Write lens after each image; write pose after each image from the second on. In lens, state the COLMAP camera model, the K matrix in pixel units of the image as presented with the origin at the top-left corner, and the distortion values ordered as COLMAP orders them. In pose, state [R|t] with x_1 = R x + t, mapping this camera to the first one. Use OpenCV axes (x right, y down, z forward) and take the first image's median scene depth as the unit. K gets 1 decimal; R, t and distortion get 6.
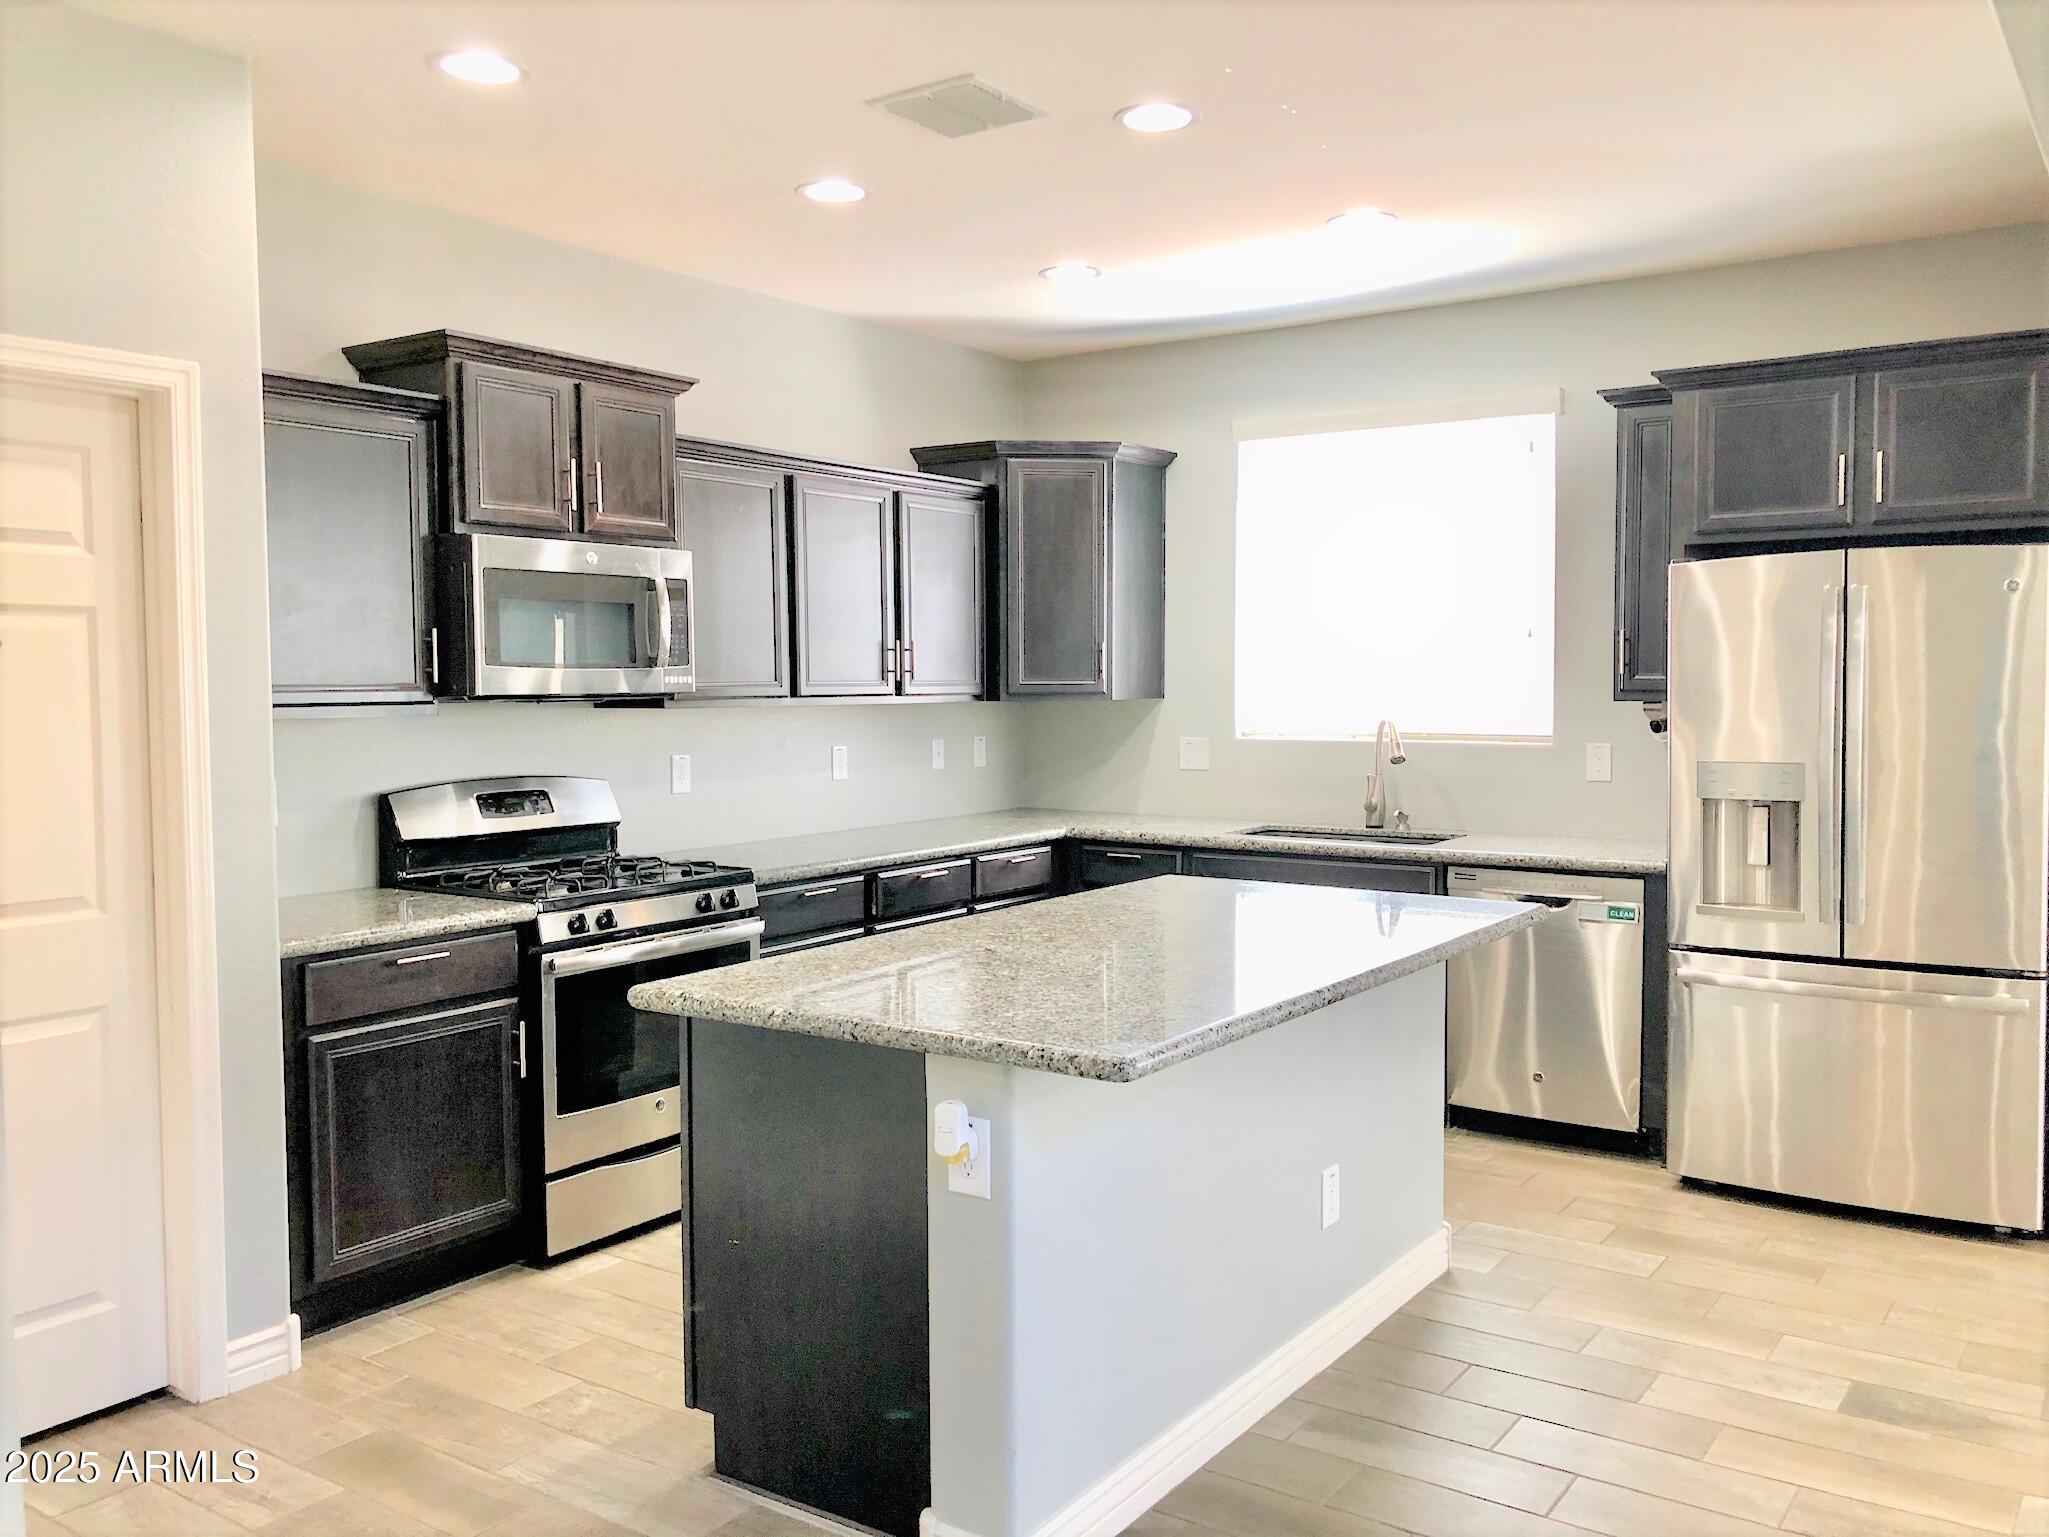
lens RADIAL K [[1708.6, 0, 1032.4], [0, 1708.6, 779.7], [0, 0, 1]] dist [0.062666, -0.025521]
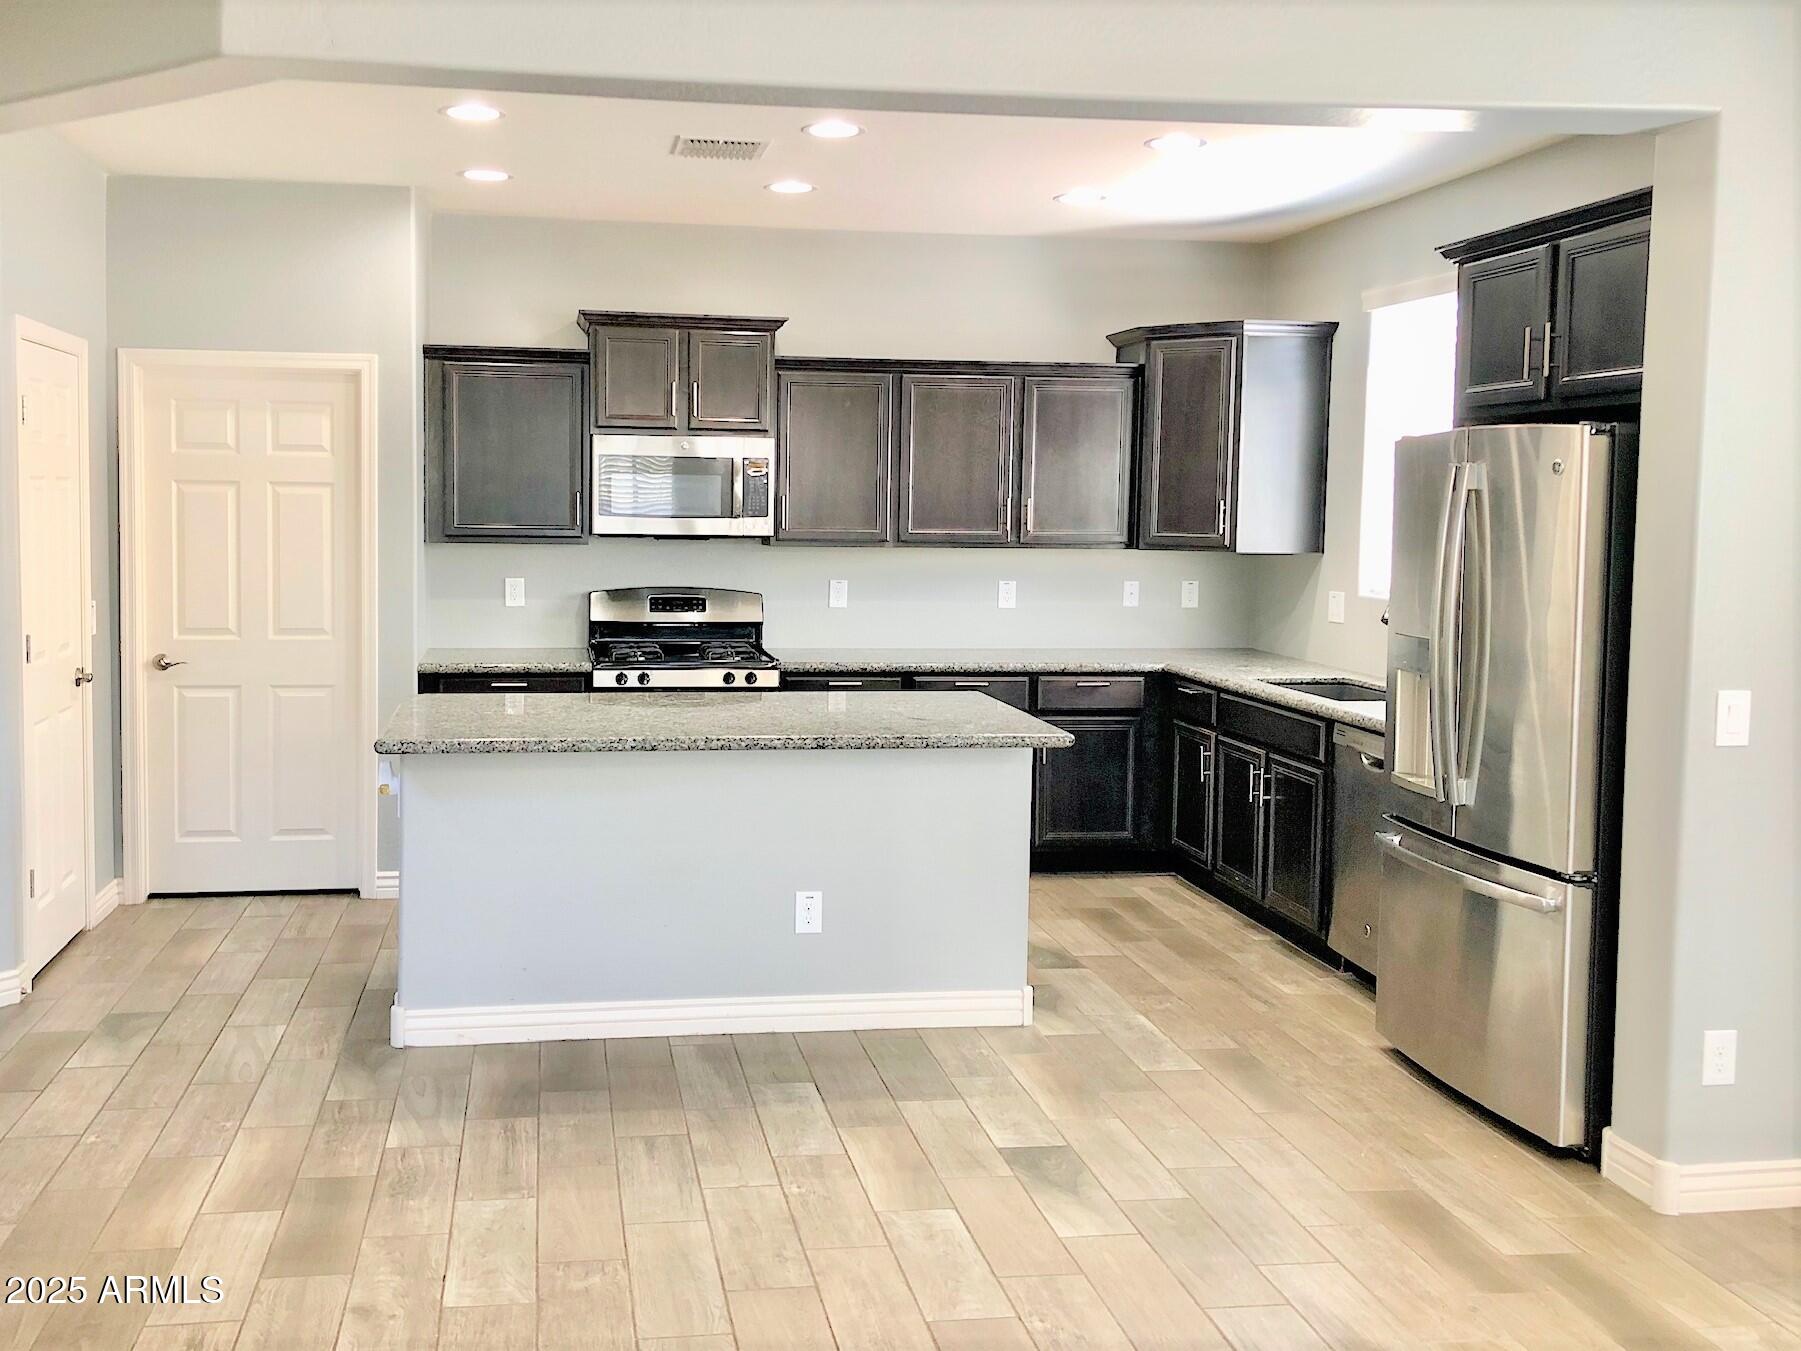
lens RADIAL K [[1835.3, 0, 880.5], [0, 1835.3, 634.3], [0, 0, 1]] dist [0.059317, 0.000000]
pose [[0.664770, 0.069142, -0.743842, 1.014964], [-0.061613, 0.997390, 0.037647, -0.031986], [0.744503, 0.020804, 0.667294, 0.046238]]
